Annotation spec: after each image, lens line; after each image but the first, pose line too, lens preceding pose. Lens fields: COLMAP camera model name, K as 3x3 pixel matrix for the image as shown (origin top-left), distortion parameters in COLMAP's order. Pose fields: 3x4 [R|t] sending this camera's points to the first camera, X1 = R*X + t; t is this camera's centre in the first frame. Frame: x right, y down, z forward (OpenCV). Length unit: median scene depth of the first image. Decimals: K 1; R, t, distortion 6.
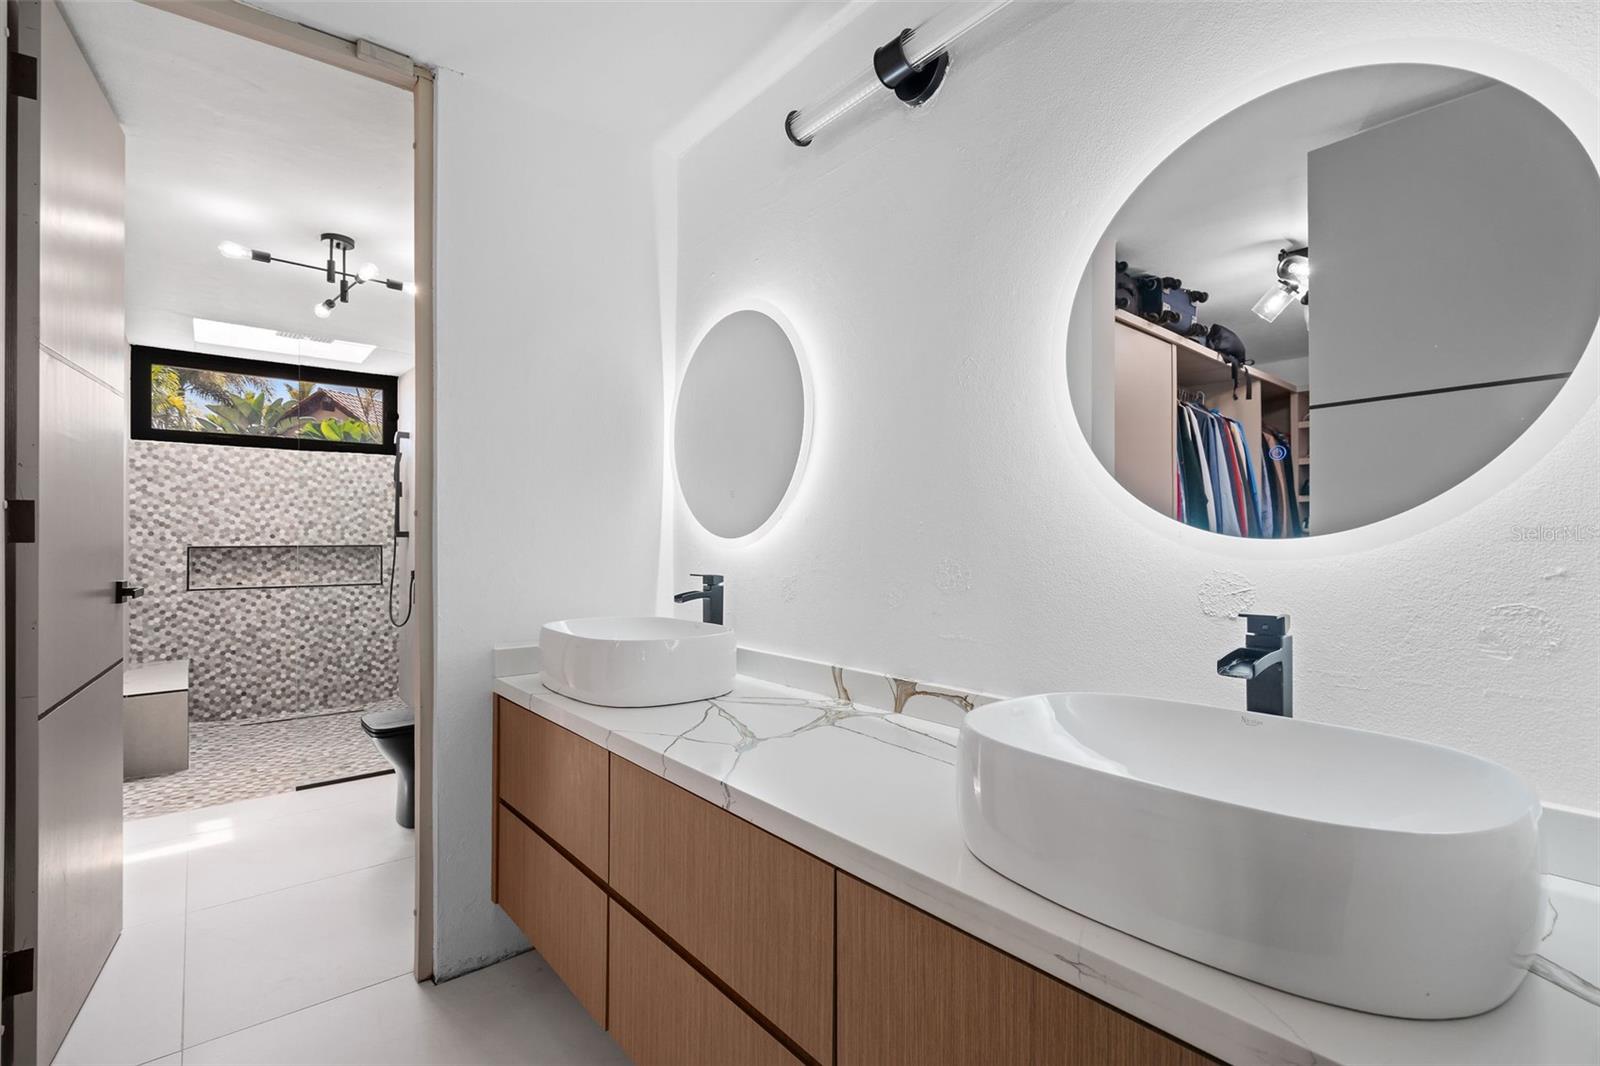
lens RADIAL K [[718.2, 0, 792.8], [0, 718.2, 536.3], [0, 0, 1]] dist [-0.004988, 0.002153]
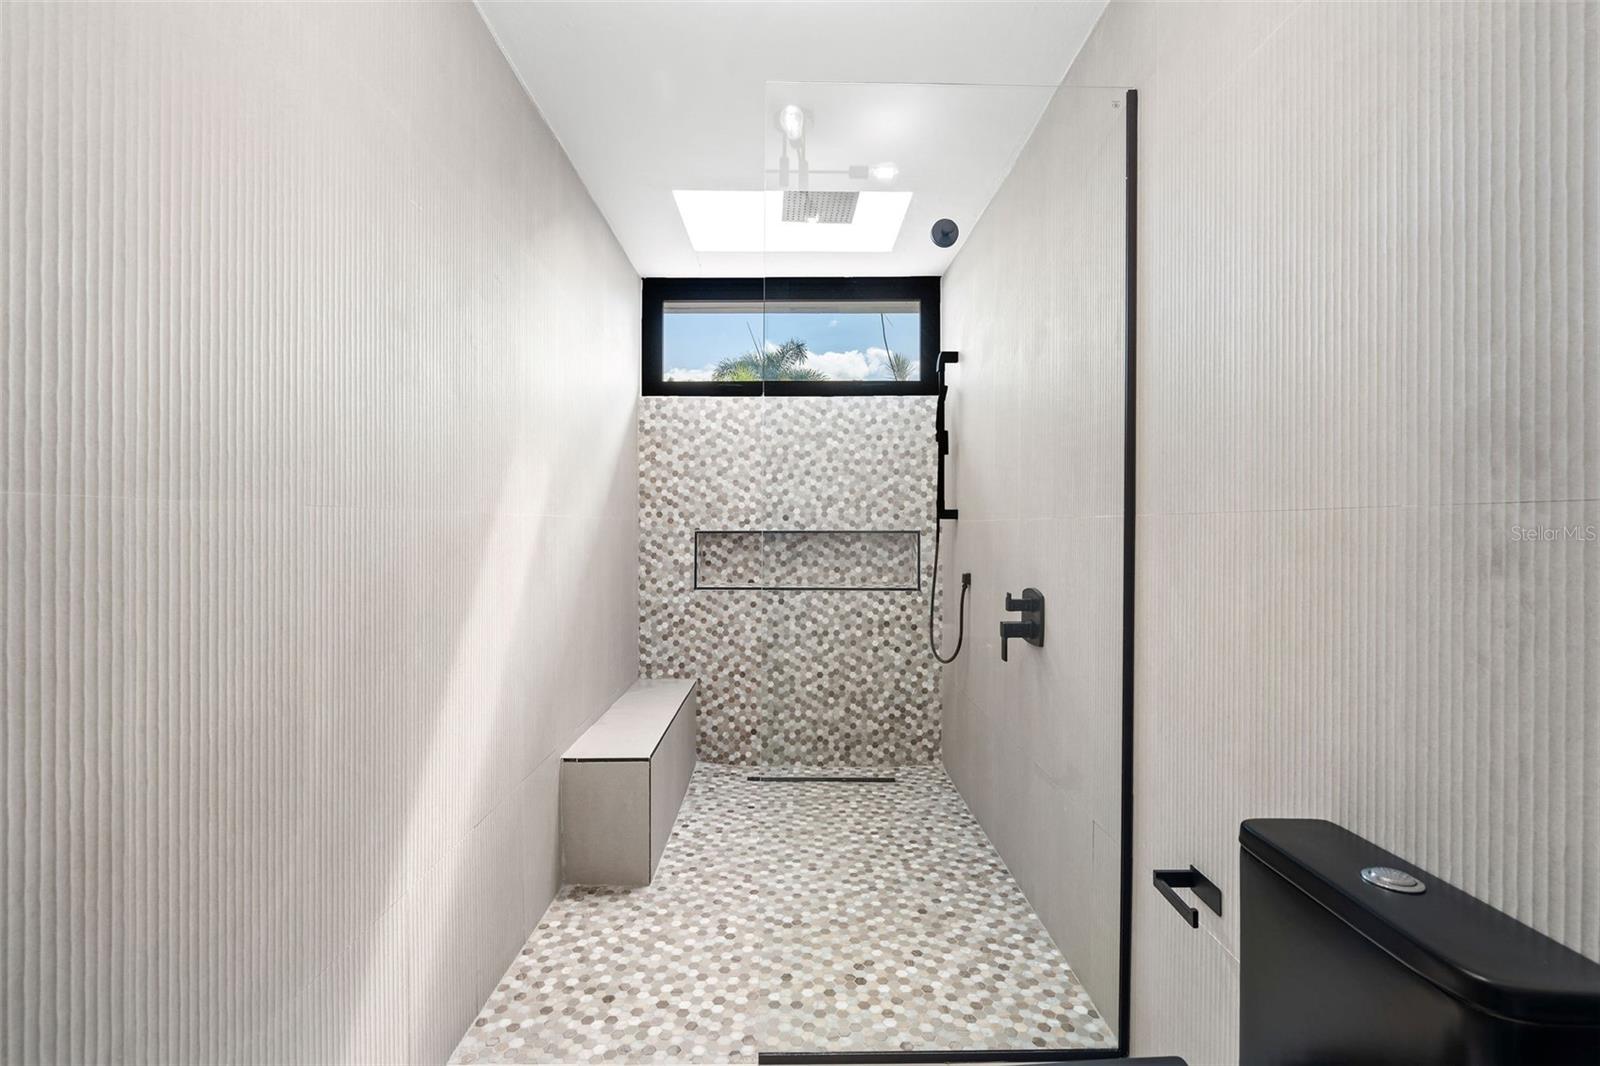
lens RADIAL K [[718.2, 0, 796.9], [0, 718.2, 528.6], [0, 0, 1]] dist [-0.004988, 0.002153]
pose [[0.774798, 0.004865, -0.632190, -0.260530], [0.000561, 0.999965, 0.008383, 0.004760], [0.632208, -0.006850, 0.774768, 0.447600]]
